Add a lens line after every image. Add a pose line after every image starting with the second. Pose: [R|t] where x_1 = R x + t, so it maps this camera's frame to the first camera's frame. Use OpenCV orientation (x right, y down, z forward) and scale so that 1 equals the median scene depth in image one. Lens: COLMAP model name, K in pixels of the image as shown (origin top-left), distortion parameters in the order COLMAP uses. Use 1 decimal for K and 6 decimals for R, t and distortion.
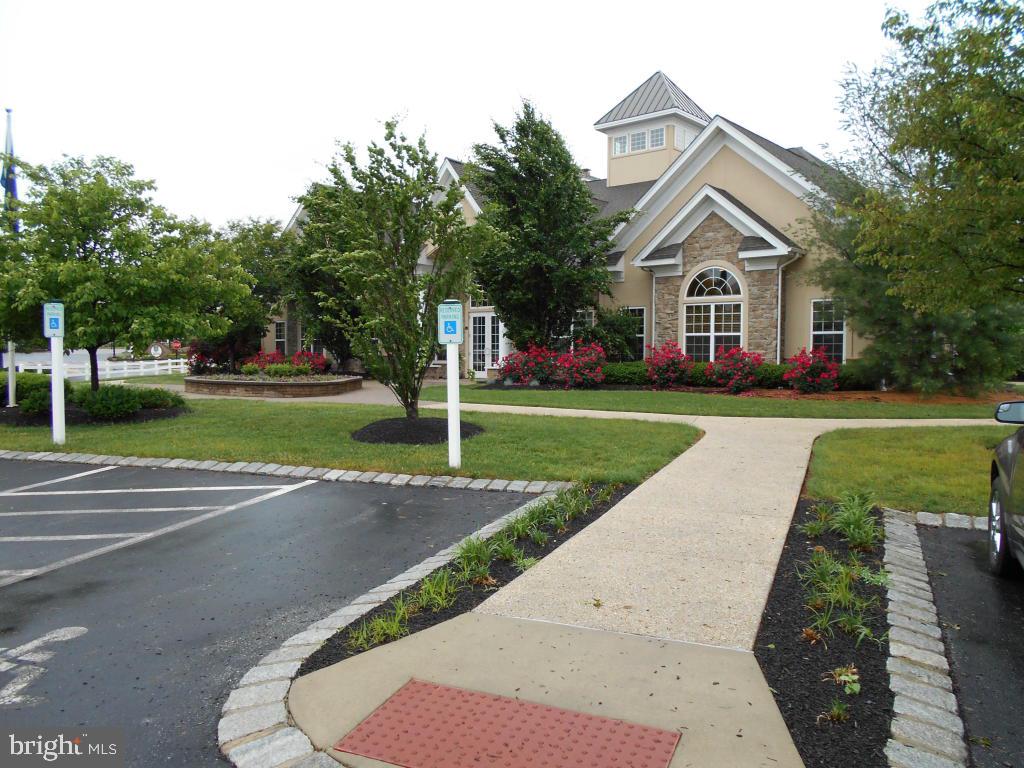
lens RADIAL K [[807.4, 0, 512.0], [0, 807.4, 384.0], [0, 0, 1]] dist [-0.030977, 0.004418]
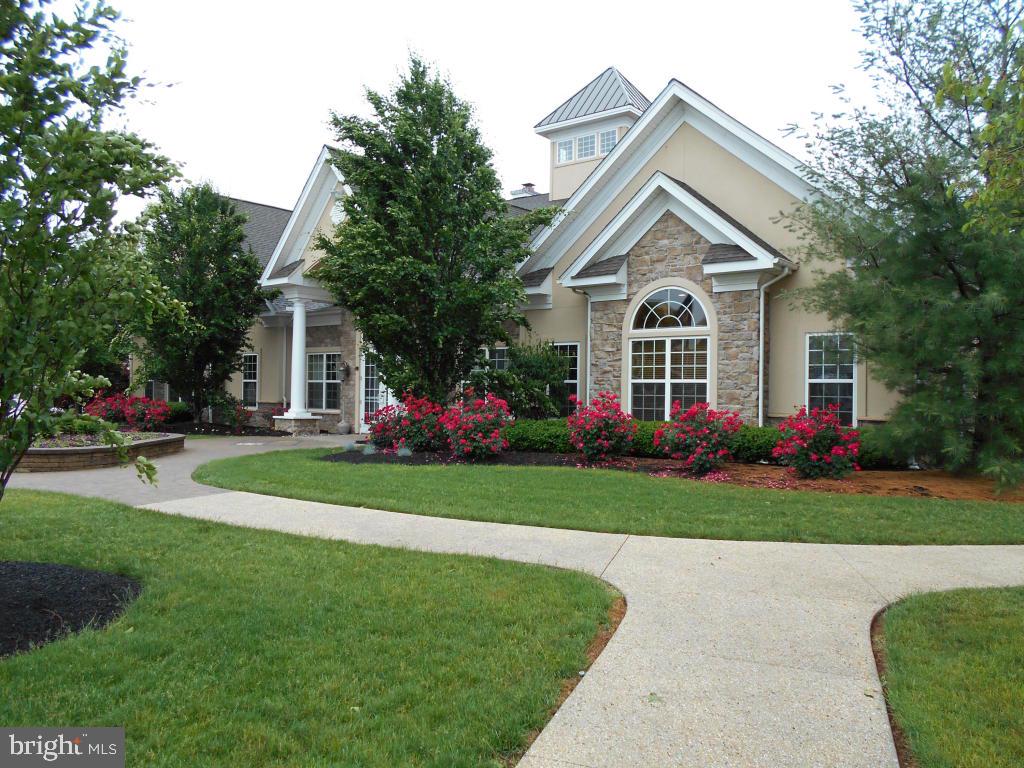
lens RADIAL K [[807.4, 0, 512.0], [0, 807.4, 384.0], [0, 0, 1]] dist [-0.030977, 0.004418]
pose [[0.999363, 0.008929, 0.034542, 0.086140], [-0.007250, 0.998800, -0.048429, -0.023680], [-0.034933, 0.048148, 0.998229, 0.292129]]
